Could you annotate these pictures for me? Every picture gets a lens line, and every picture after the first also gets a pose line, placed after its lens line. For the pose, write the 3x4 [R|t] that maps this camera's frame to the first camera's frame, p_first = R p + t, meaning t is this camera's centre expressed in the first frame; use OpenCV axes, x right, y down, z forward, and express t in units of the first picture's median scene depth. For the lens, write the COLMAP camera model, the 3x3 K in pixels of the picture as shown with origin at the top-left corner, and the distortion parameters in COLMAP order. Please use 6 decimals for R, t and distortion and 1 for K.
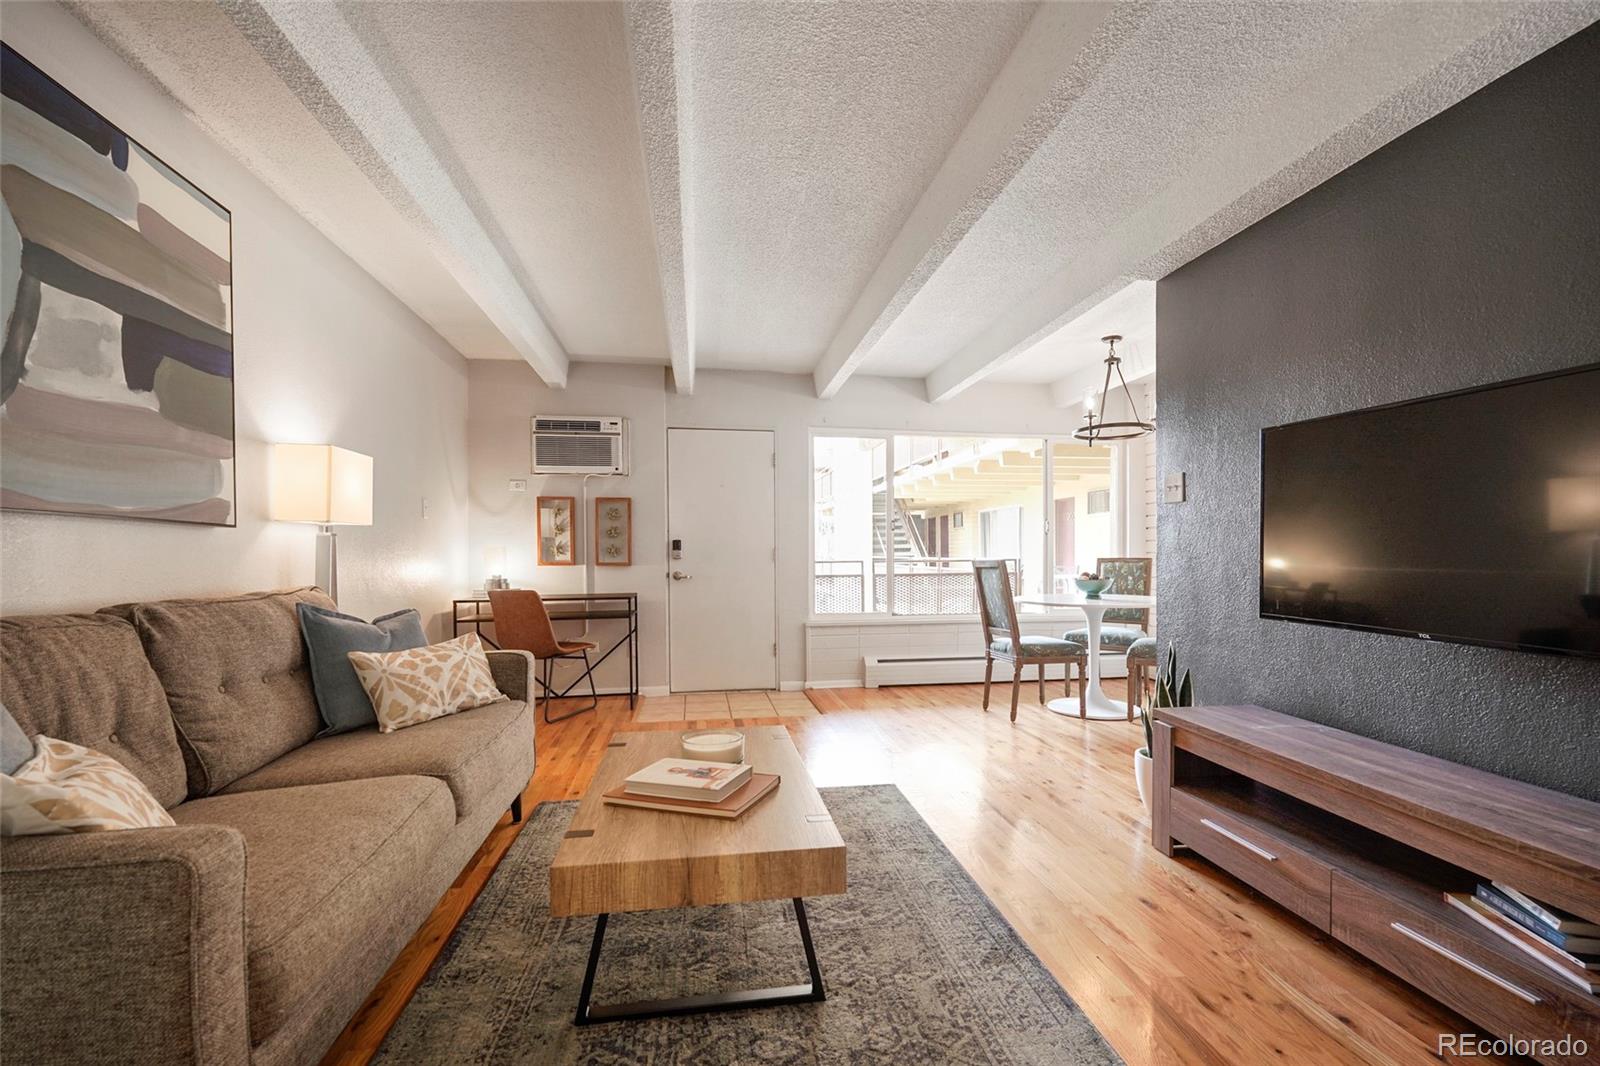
lens RADIAL K [[712.4, 0, 806.6], [0, 712.4, 542.3], [0, 0, 1]] dist [-0.000231, 0.000092]
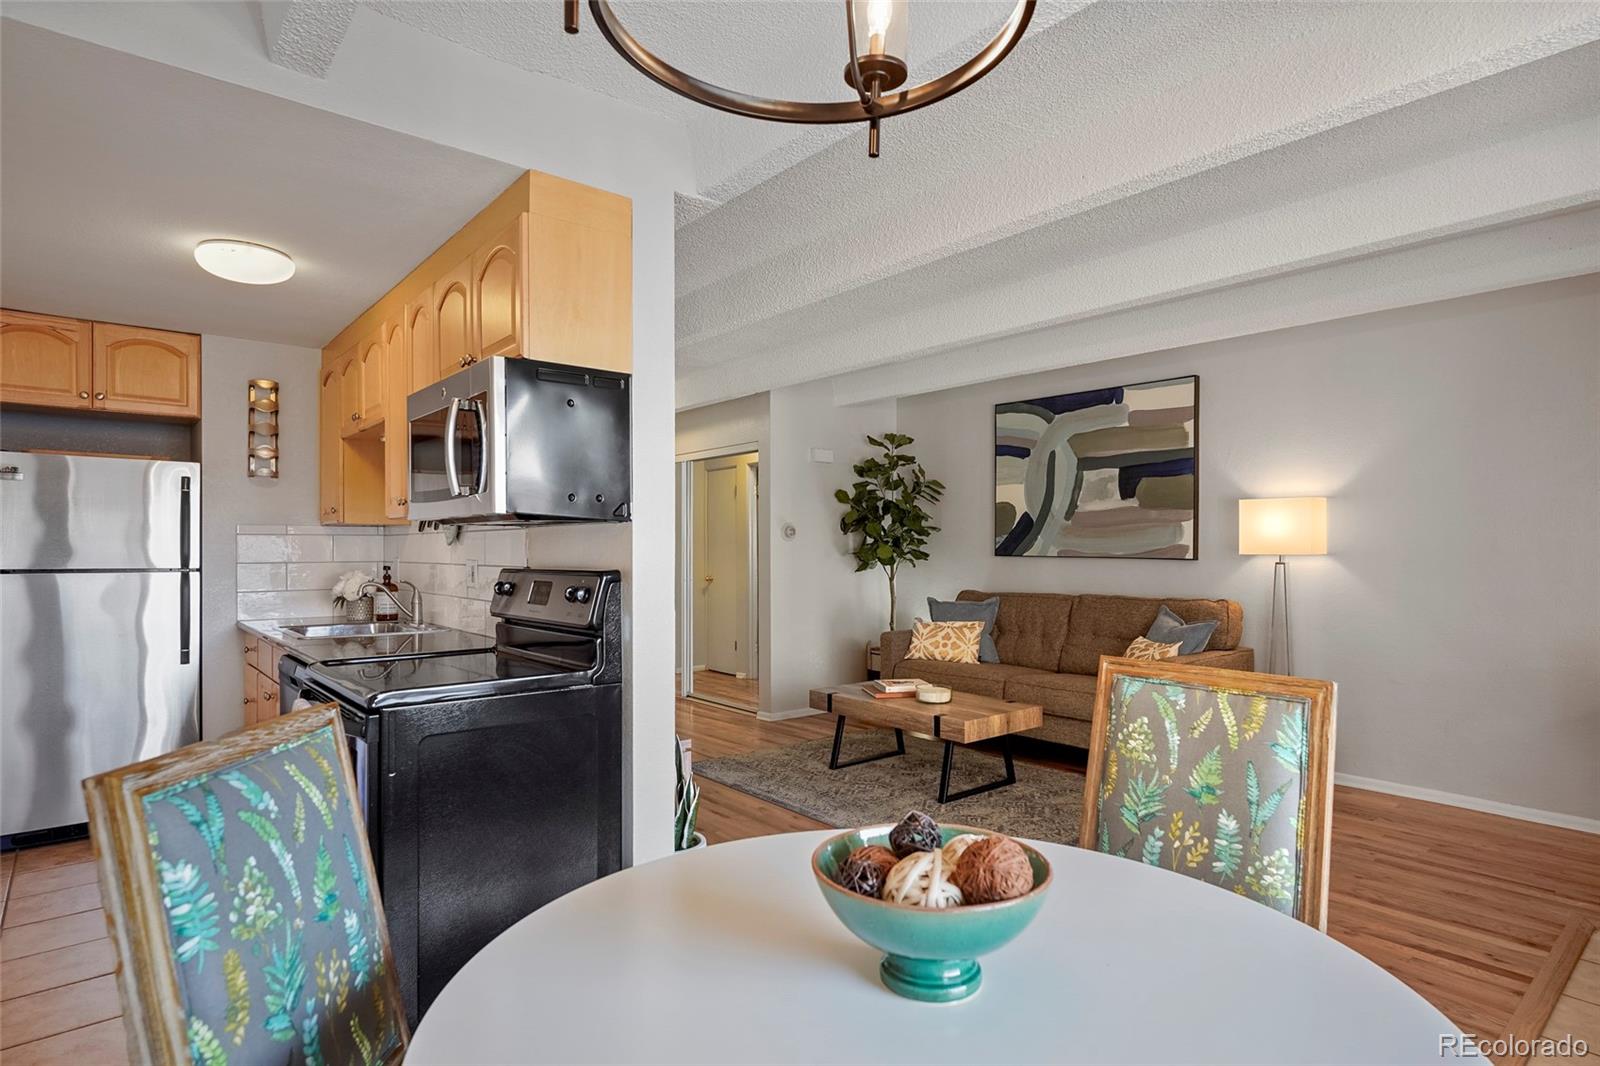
lens RADIAL K [[839.7, 0, 803.4], [0, 839.7, 542.8], [0, 0, 1]] dist [-0.028217, -0.000751]
pose [[-0.852126, 0.000485, -0.523337, 0.600970], [0.008805, 0.999871, -0.013411, -0.025827], [0.523263, -0.016036, -0.852020, 1.278646]]
